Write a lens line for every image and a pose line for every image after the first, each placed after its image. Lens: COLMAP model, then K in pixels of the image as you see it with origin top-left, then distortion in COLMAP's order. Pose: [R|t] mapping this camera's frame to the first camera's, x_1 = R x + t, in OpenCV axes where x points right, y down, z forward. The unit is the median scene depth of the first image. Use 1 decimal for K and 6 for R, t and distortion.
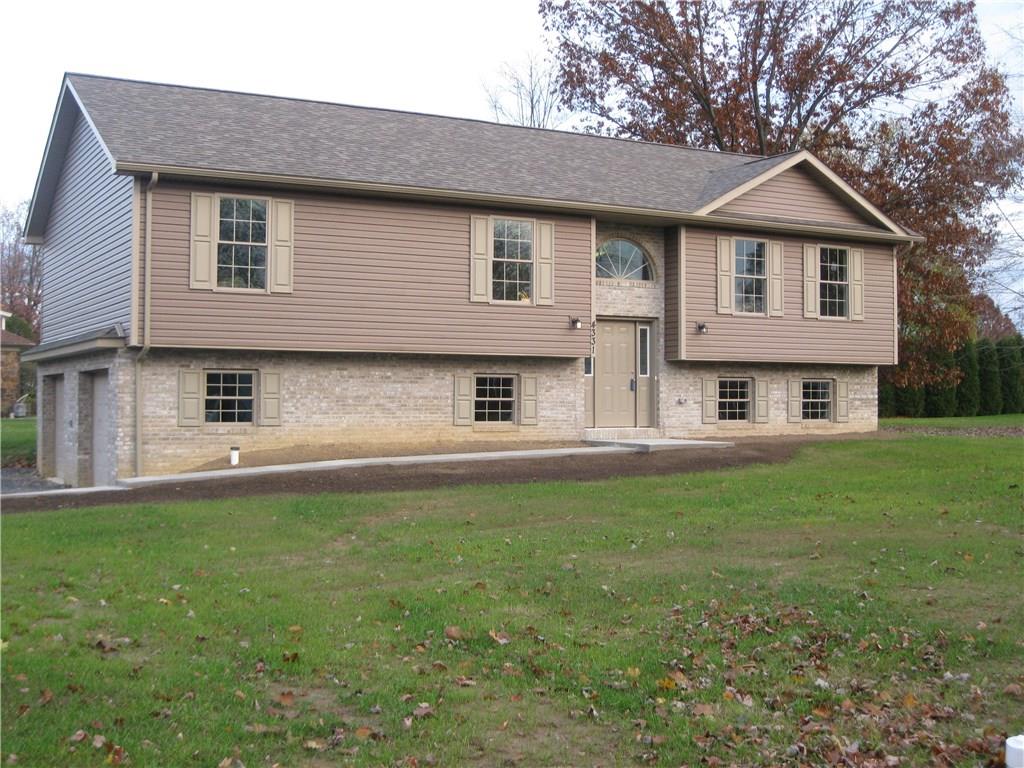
lens RADIAL K [[1385.0, 0, 513.1], [0, 1385.0, 359.0], [0, 0, 1]] dist [-0.116614, -0.003975]
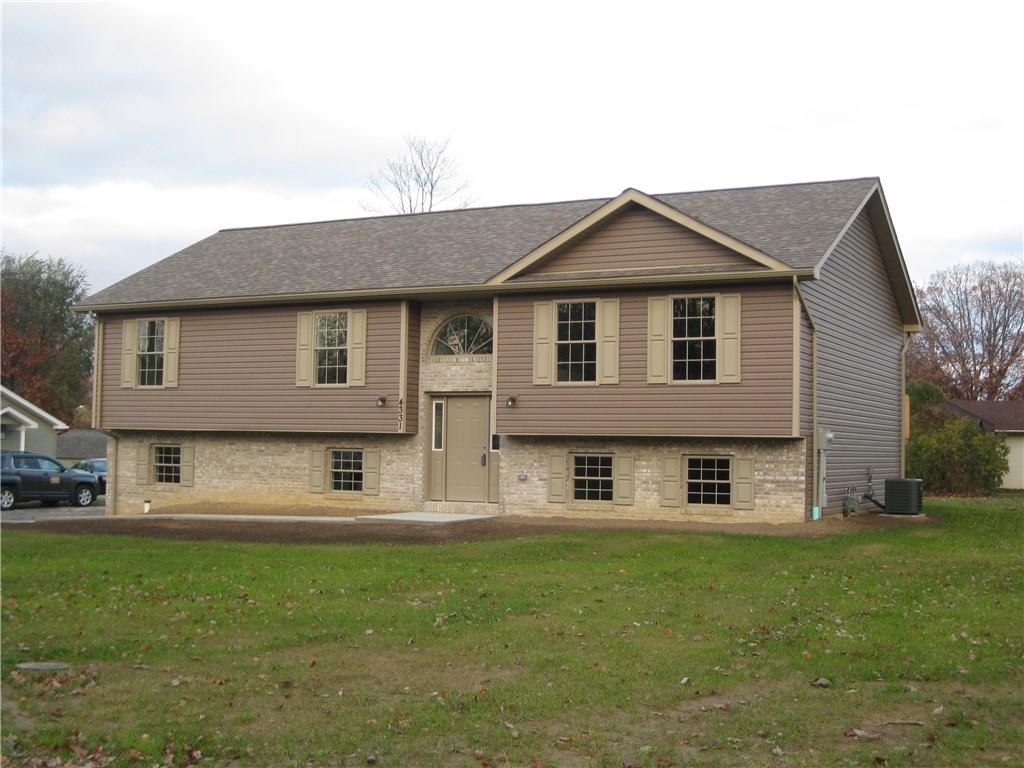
lens RADIAL K [[1274.5, 0, 512.0], [0, 1274.5, 384.0], [0, 0, 1]] dist [-0.125550, -0.000453]
pose [[0.508190, -0.051632, -0.859696, 0.906510], [-0.001960, 0.998129, -0.061104, 0.020414], [0.861243, 0.032738, 0.507138, 0.561468]]
